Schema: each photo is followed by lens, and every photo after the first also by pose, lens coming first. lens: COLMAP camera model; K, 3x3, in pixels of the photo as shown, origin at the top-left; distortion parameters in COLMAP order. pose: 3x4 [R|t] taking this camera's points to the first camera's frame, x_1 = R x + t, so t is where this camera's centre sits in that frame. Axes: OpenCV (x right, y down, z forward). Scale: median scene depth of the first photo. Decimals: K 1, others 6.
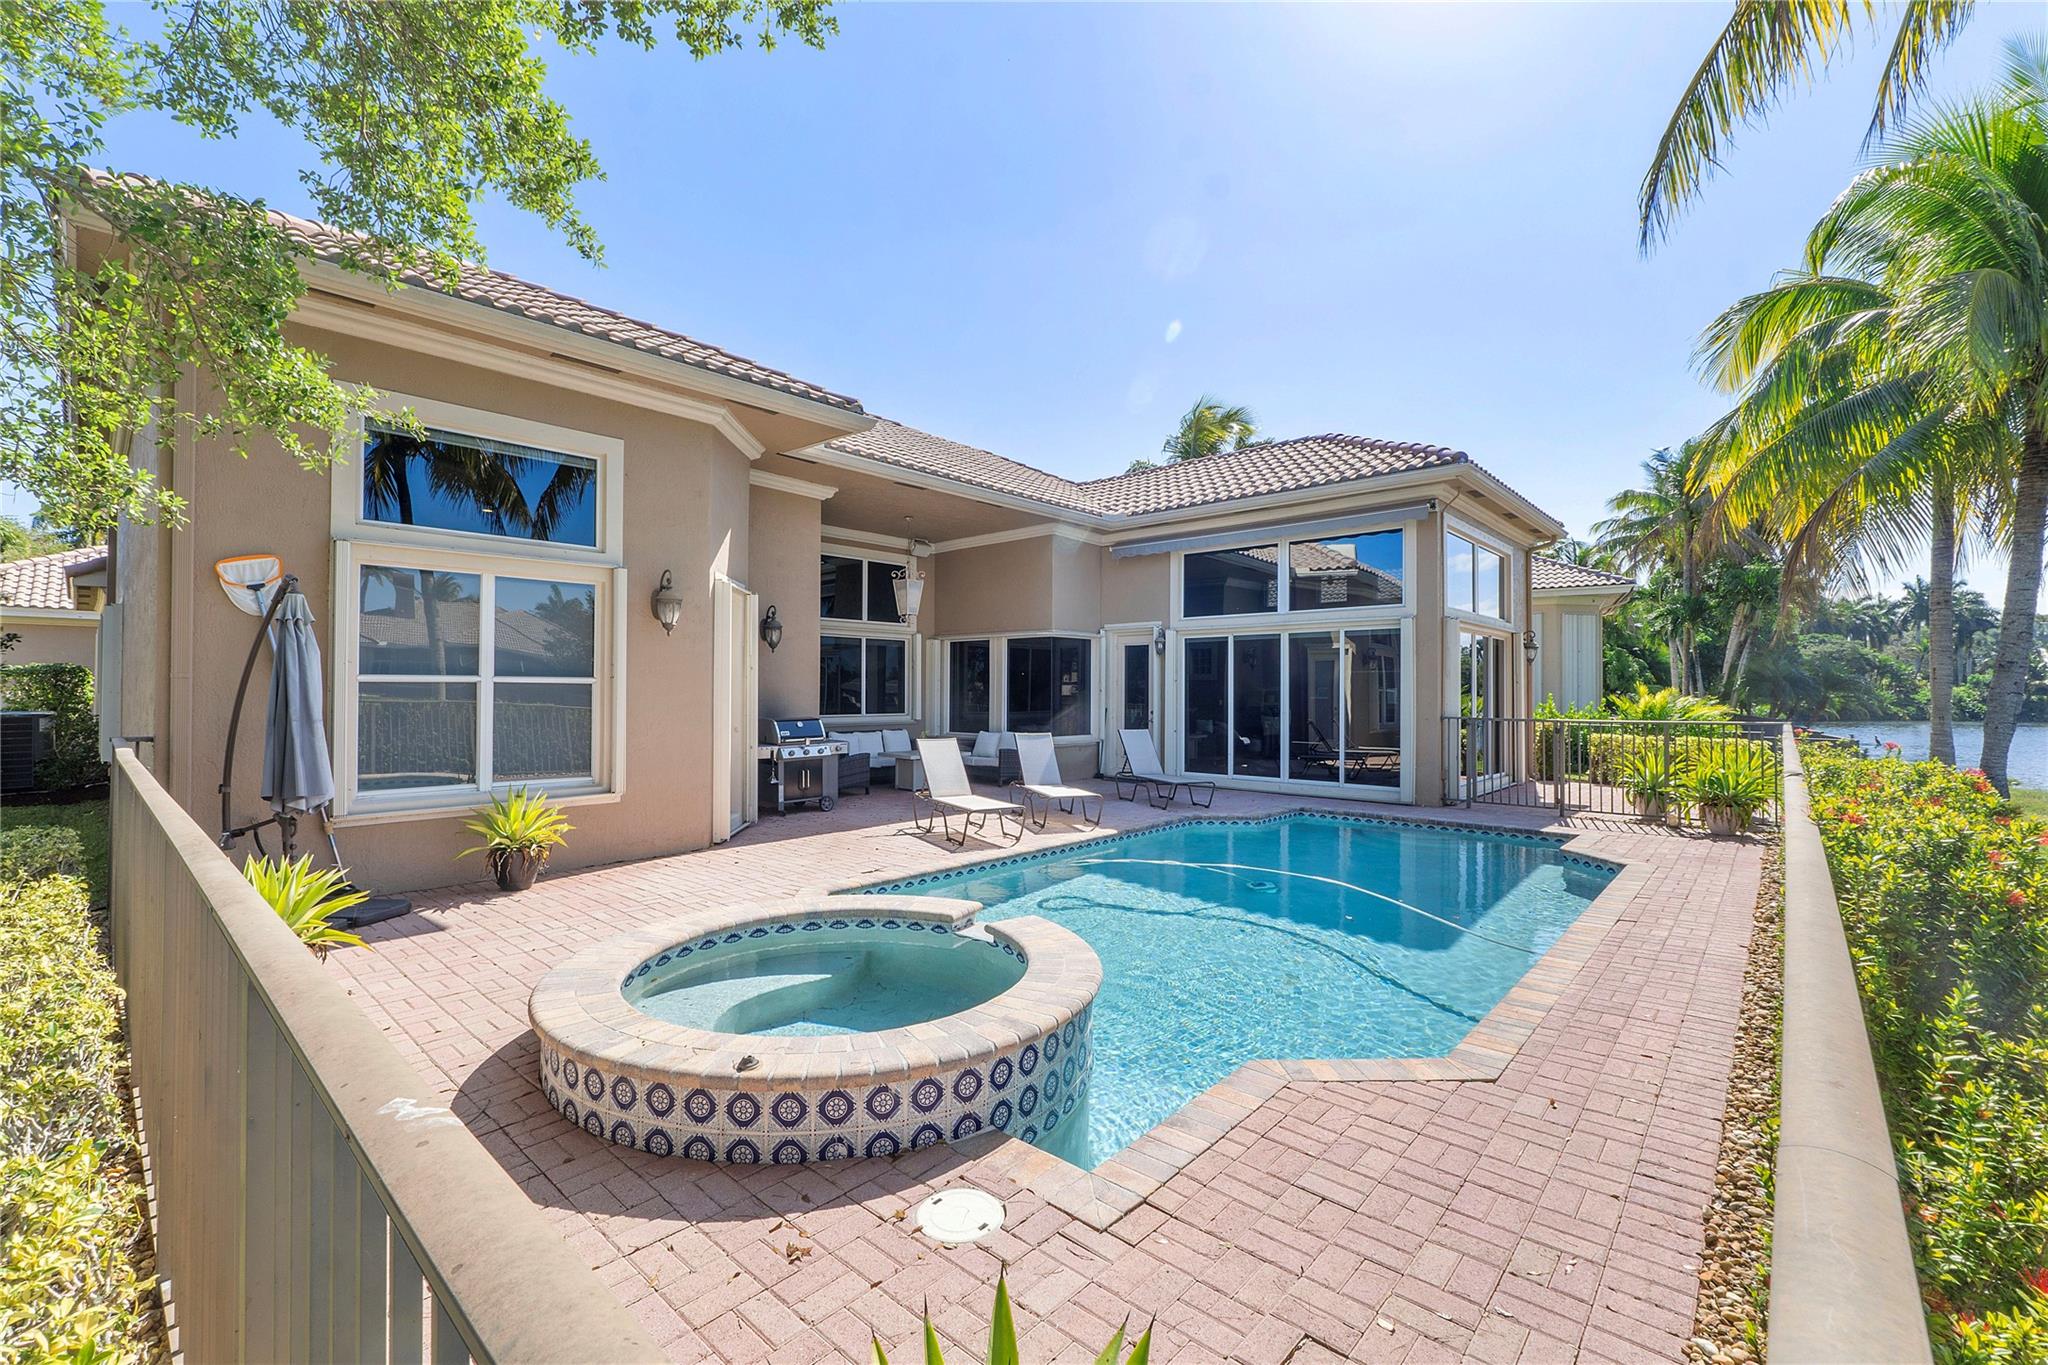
lens RADIAL K [[862.1, 0, 1016.6], [0, 862.1, 679.4], [0, 0, 1]] dist [0.000328, -0.000064]
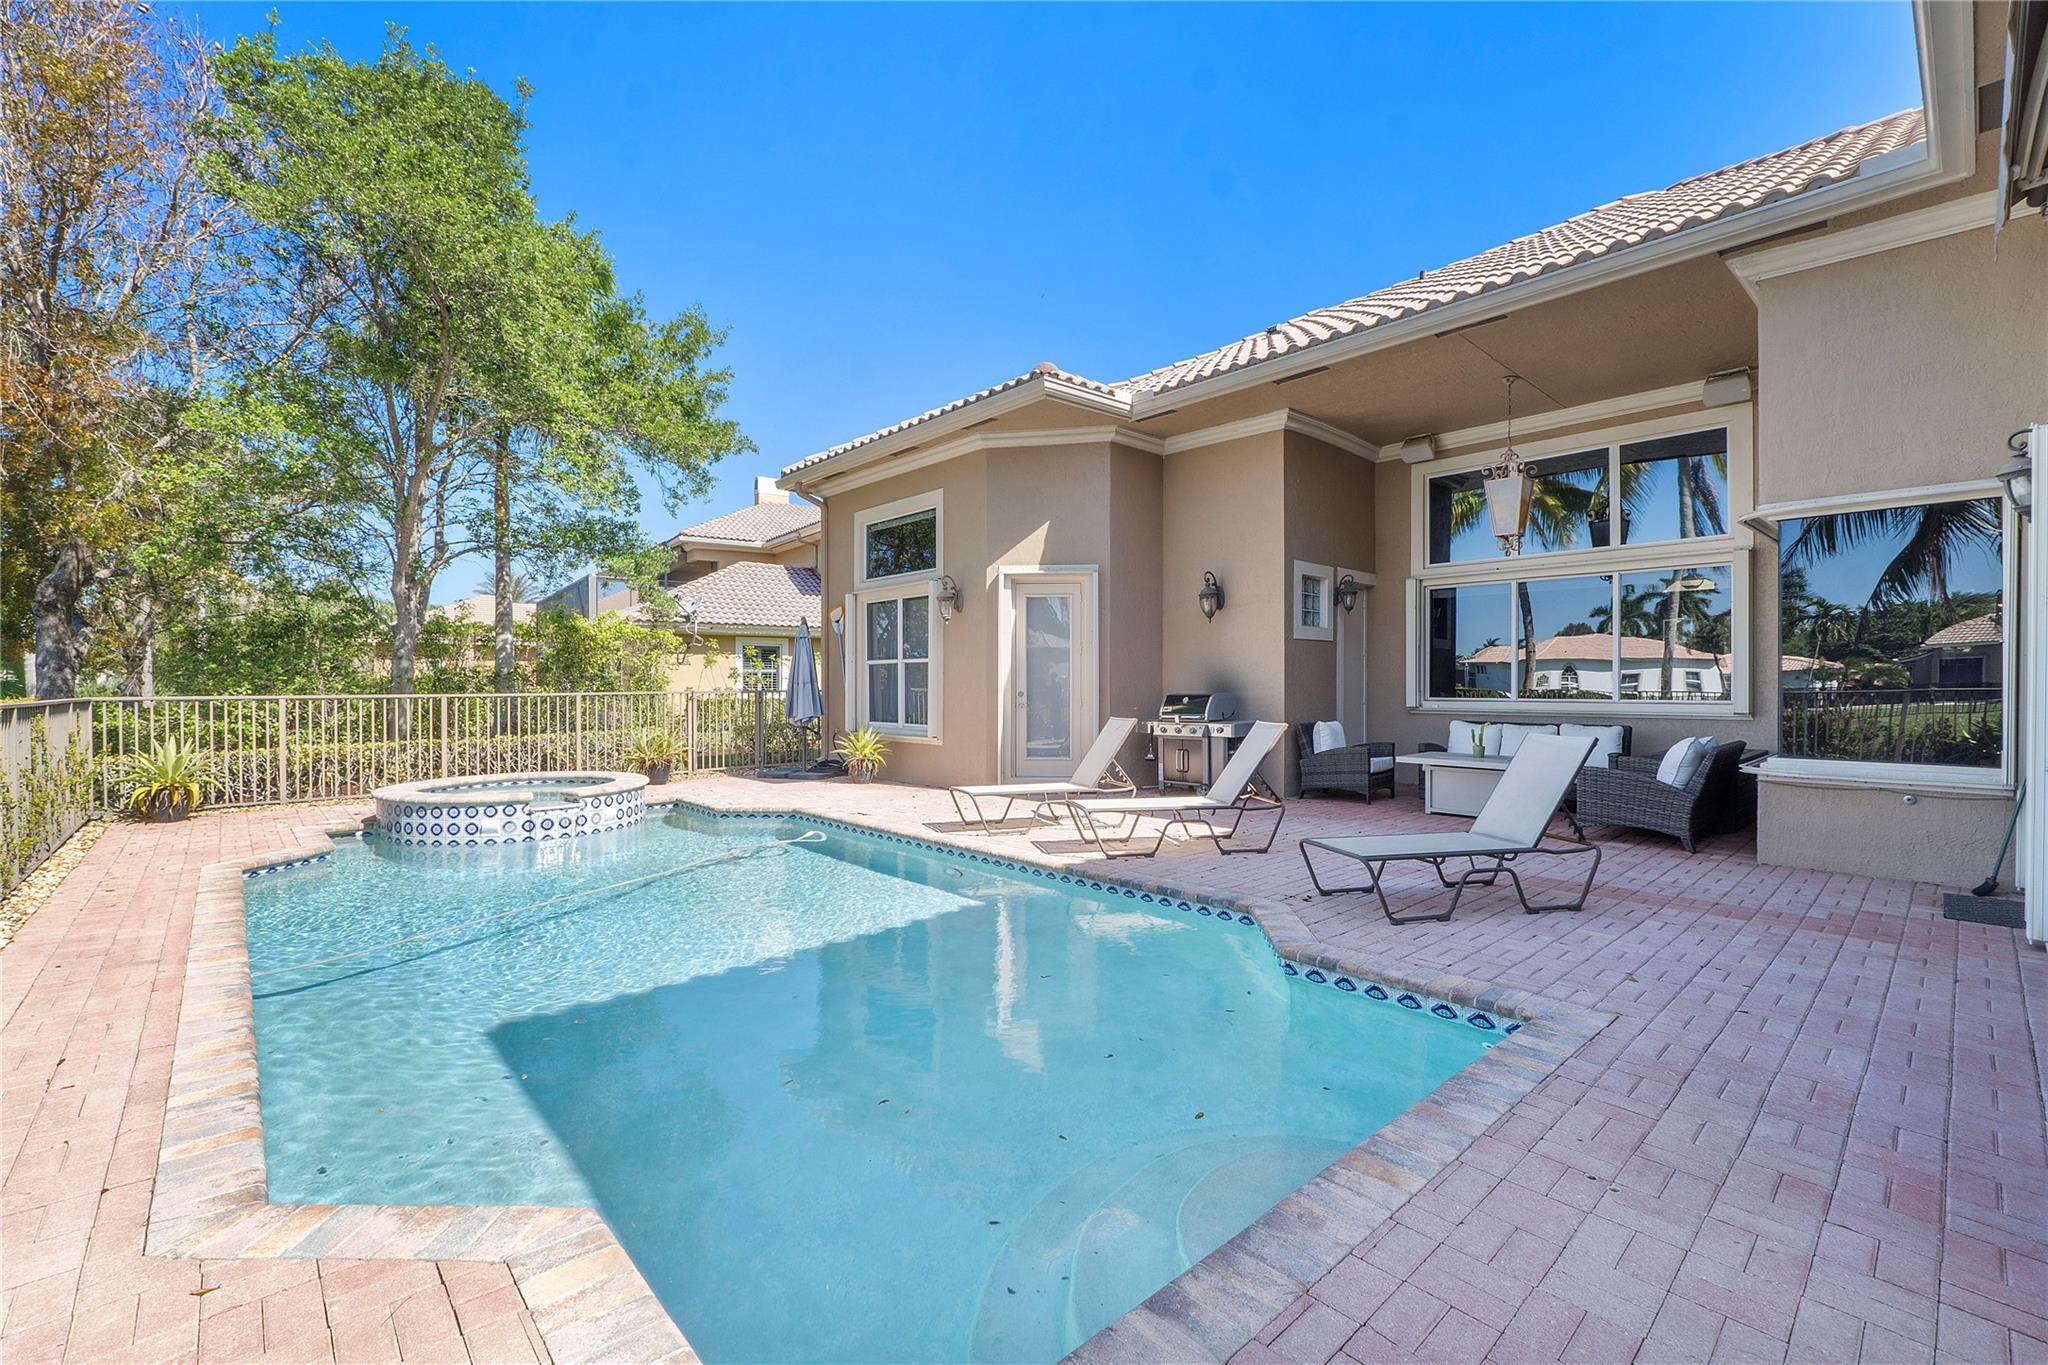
lens RADIAL K [[873.4, 0, 1024.0], [0, 873.4, 682.5], [0, 0, 1]] dist [-0.000124, 0.000063]
pose [[-0.088043, -0.001573, -0.996115, 0.981500], [0.016513, 0.999859, -0.003039, 0.047494], [0.995980, -0.016717, -0.088004, 1.296096]]
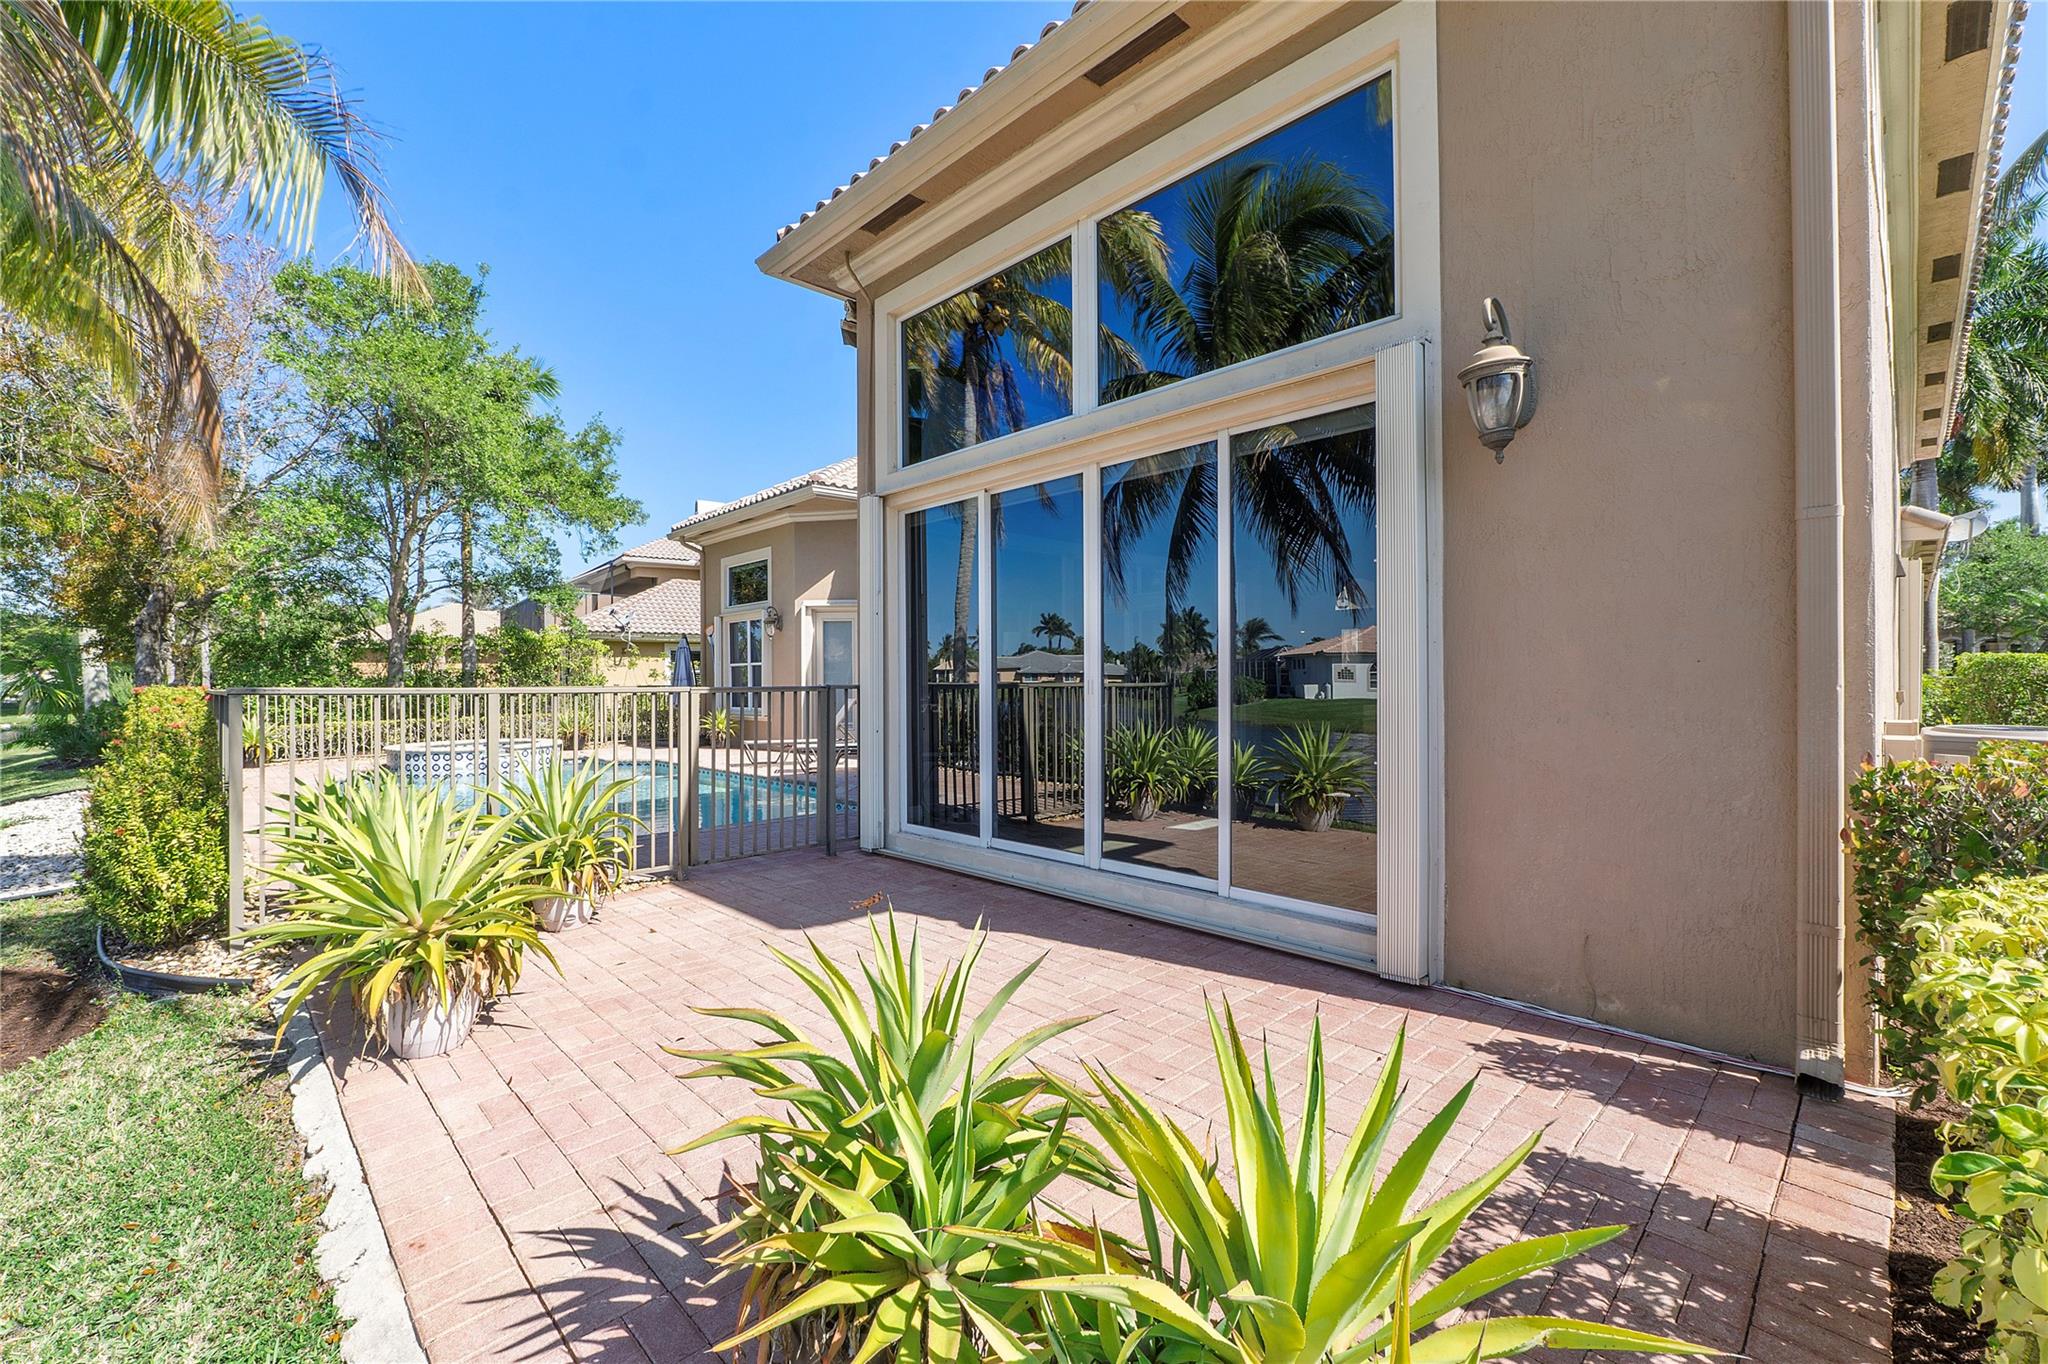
lens RADIAL K [[862.1, 0, 1016.6], [0, 862.1, 678.9], [0, 0, 1]] dist [0.000328, -0.000064]
pose [[-0.062760, -0.003645, -0.998022, 1.624732], [0.022348, 0.999737, -0.005057, 0.066313], [0.997778, -0.022621, -0.062662, 1.773427]]
